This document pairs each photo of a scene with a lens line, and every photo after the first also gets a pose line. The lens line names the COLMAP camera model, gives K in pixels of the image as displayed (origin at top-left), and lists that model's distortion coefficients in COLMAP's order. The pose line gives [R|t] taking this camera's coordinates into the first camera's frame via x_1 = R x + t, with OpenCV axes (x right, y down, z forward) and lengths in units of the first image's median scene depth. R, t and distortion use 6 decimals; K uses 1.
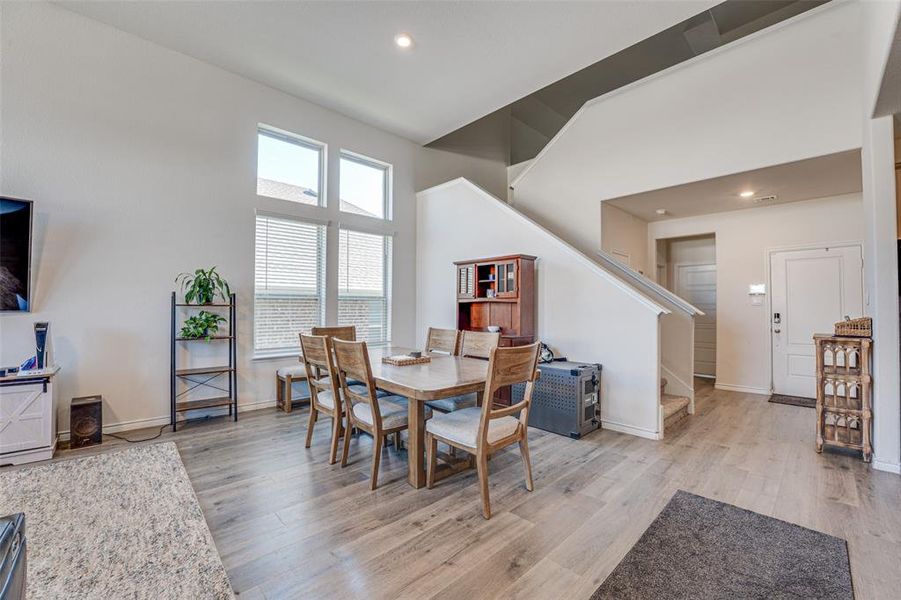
lens RADIAL K [[366.5, 0, 452.4], [0, 366.5, 302.0], [0, 0, 1]] dist [-0.024392, 0.000508]
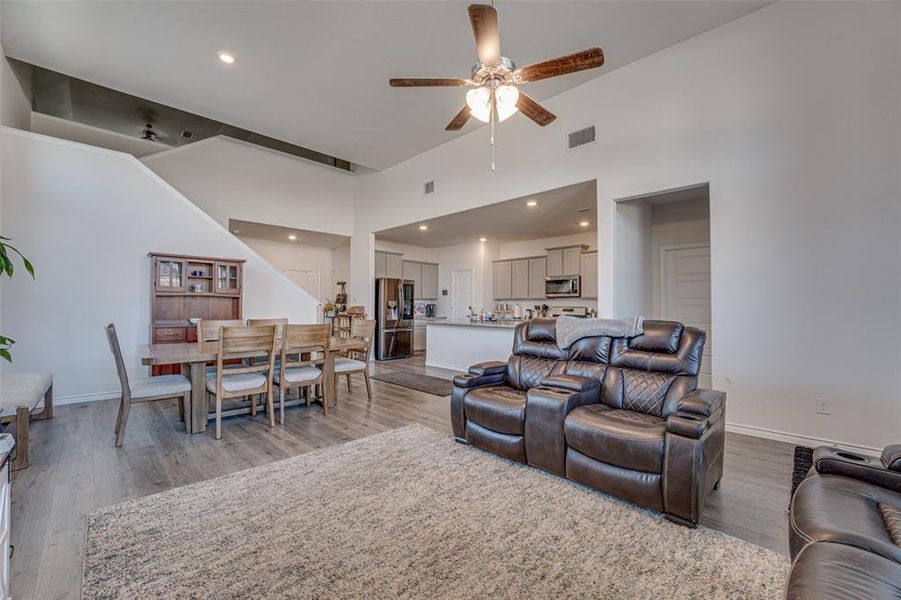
lens RADIAL K [[366.5, 0, 452.4], [0, 366.5, 302.0], [0, 0, 1]] dist [-0.024392, 0.000508]
pose [[-0.032070, 0.002289, 0.999483, -1.134471], [-0.021470, 0.999765, -0.002979, 0.004820], [-0.999255, -0.021555, -0.032013, 0.309592]]
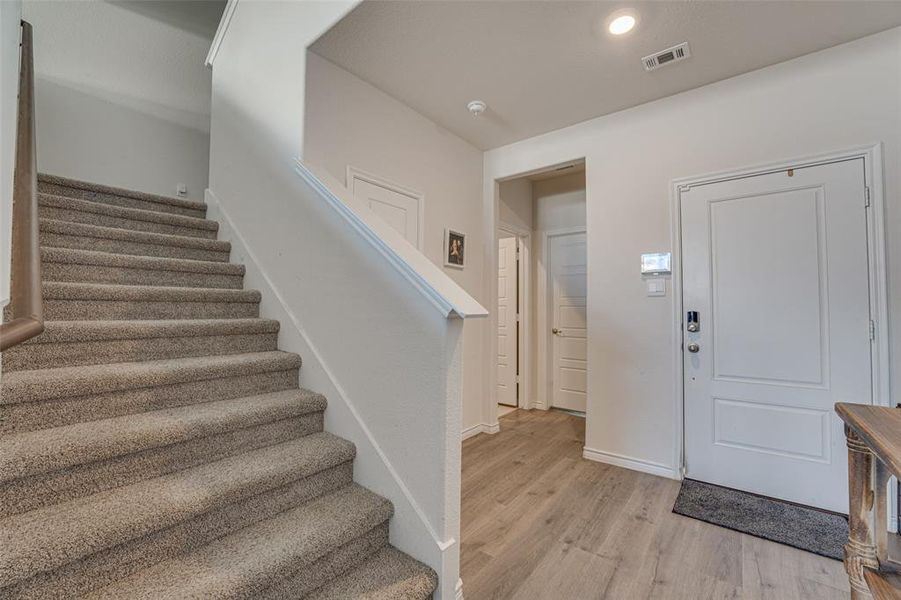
lens RADIAL K [[366.5, 0, 452.4], [0, 366.5, 302.0], [0, 0, 1]] dist [-0.024392, 0.000508]
pose [[0.991063, -0.000240, 0.133394, 0.655693], [0.000444, 0.999999, -0.001498, 0.023589], [-0.133393, 0.001543, 0.991062, 0.708683]]
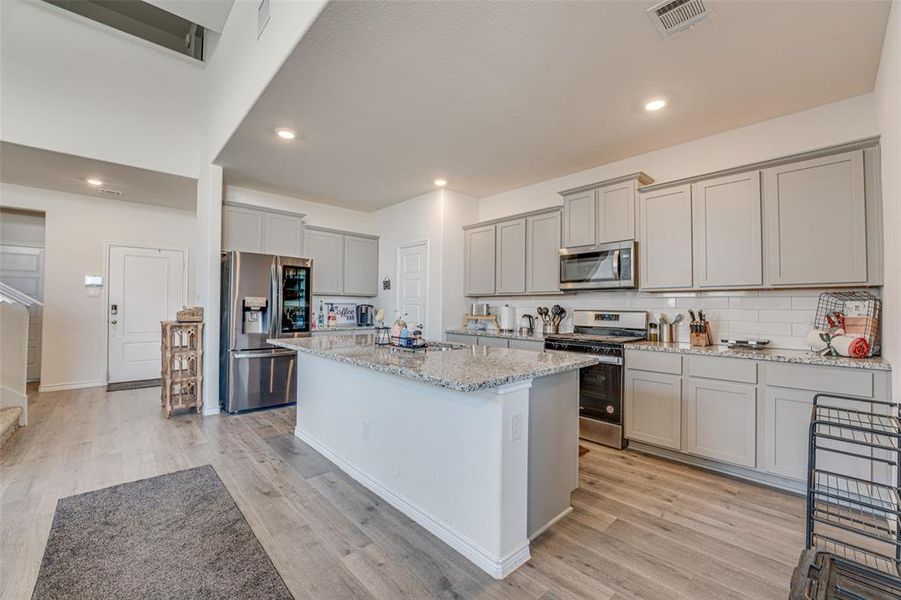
lens RADIAL K [[366.5, 0, 452.4], [0, 366.5, 302.0], [0, 0, 1]] dist [-0.024392, 0.000508]
pose [[0.011197, 0.008719, 0.999899, -0.152090], [-0.025771, 0.999632, -0.008428, 0.008252], [-0.999605, -0.025674, 0.011418, 0.017065]]
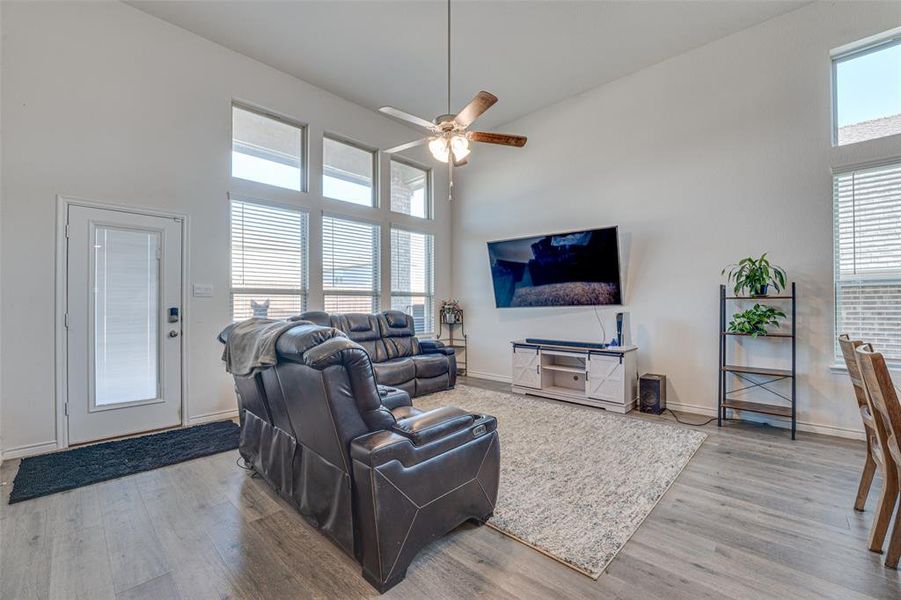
lens RADIAL K [[366.5, 0, 452.4], [0, 366.5, 302.0], [0, 0, 1]] dist [-0.024392, 0.000508]
pose [[0.048466, -0.015965, -0.998697, 0.162846], [0.022553, 0.999635, -0.014885, 0.015108], [0.998570, -0.021802, 0.048809, 0.198296]]
